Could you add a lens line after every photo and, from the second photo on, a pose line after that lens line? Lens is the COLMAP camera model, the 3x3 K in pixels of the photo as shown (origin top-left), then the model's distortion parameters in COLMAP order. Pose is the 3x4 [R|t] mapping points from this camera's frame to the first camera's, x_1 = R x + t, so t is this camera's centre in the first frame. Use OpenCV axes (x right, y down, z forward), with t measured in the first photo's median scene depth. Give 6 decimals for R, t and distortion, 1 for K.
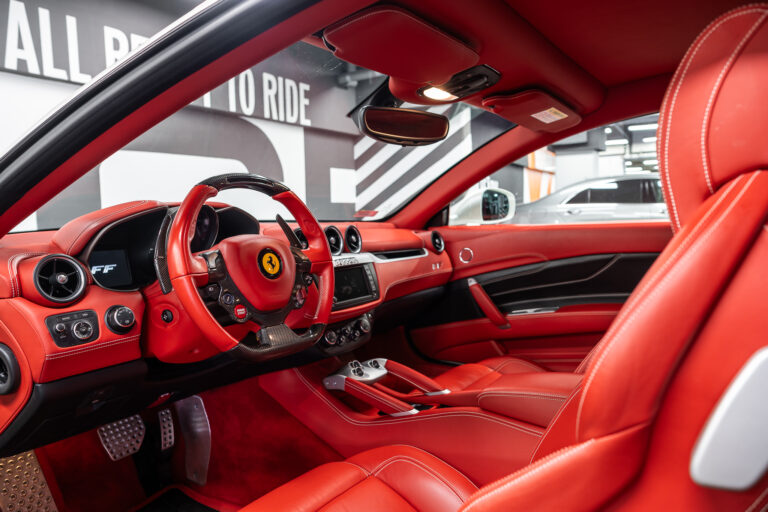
lens RADIAL K [[520.1, 0, 381.6], [0, 520.1, 253.9], [0, 0, 1]] dist [-0.026178, 0.018655]
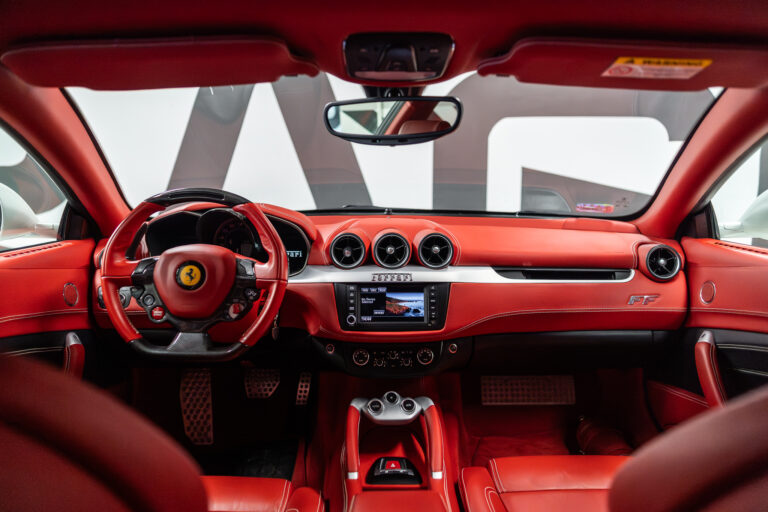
lens RADIAL K [[520.1, 0, 381.6], [0, 520.1, 251.1], [0, 0, 1]] dist [-0.026178, 0.018655]
pose [[0.575249, 0.147470, -0.804575, 0.584009], [-0.071302, 0.988910, 0.130278, -0.133844], [0.814864, -0.017574, 0.579385, 0.471459]]
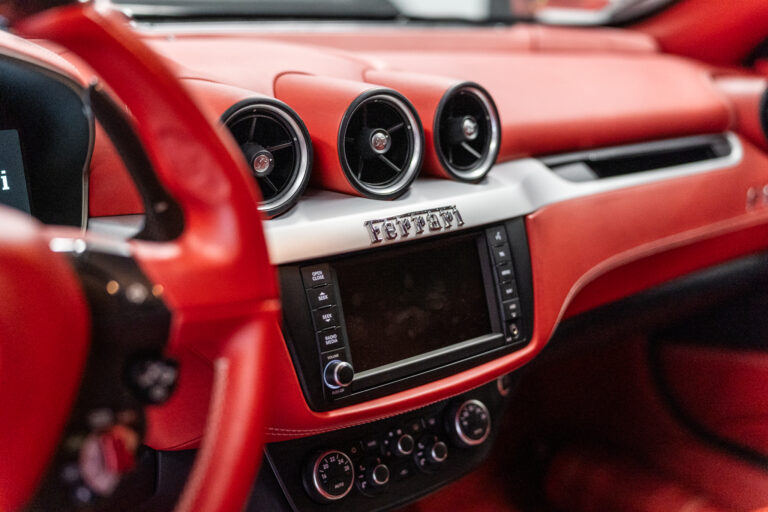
lens RADIAL K [[1052.9, 0, 378.5], [0, 1052.9, 252.3], [0, 0, 1]] dist [-0.025728, 0.000000]
pose [[0.961253, 0.132201, -0.241898, 0.052829], [-0.076287, 0.970806, 0.227410, -0.096825], [0.264900, -0.200145, 0.943276, 0.429011]]
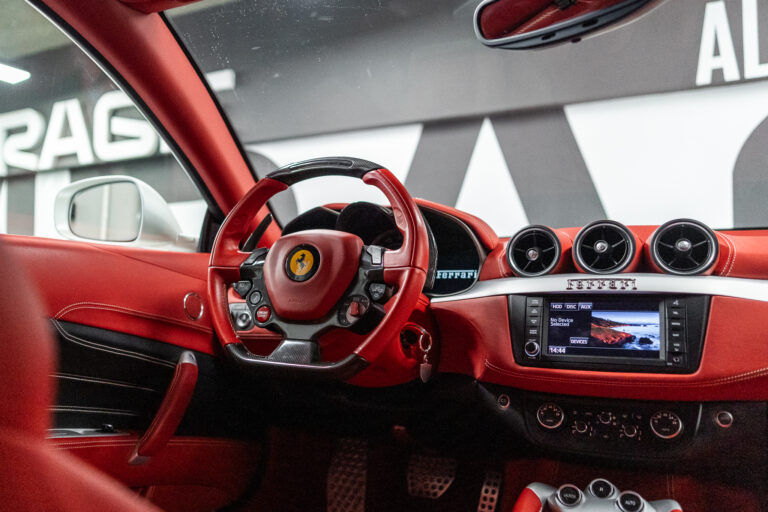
lens RADIAL K [[633.1, 0, 339.8], [0, 633.1, 264.8], [0, 0, 1]] dist [-0.023299, 0.011491]
pose [[0.125907, -0.015433, -0.991922, 0.519756], [-0.072813, 0.997038, -0.024755, 0.028441], [0.989366, 0.075341, 0.124410, 0.629097]]
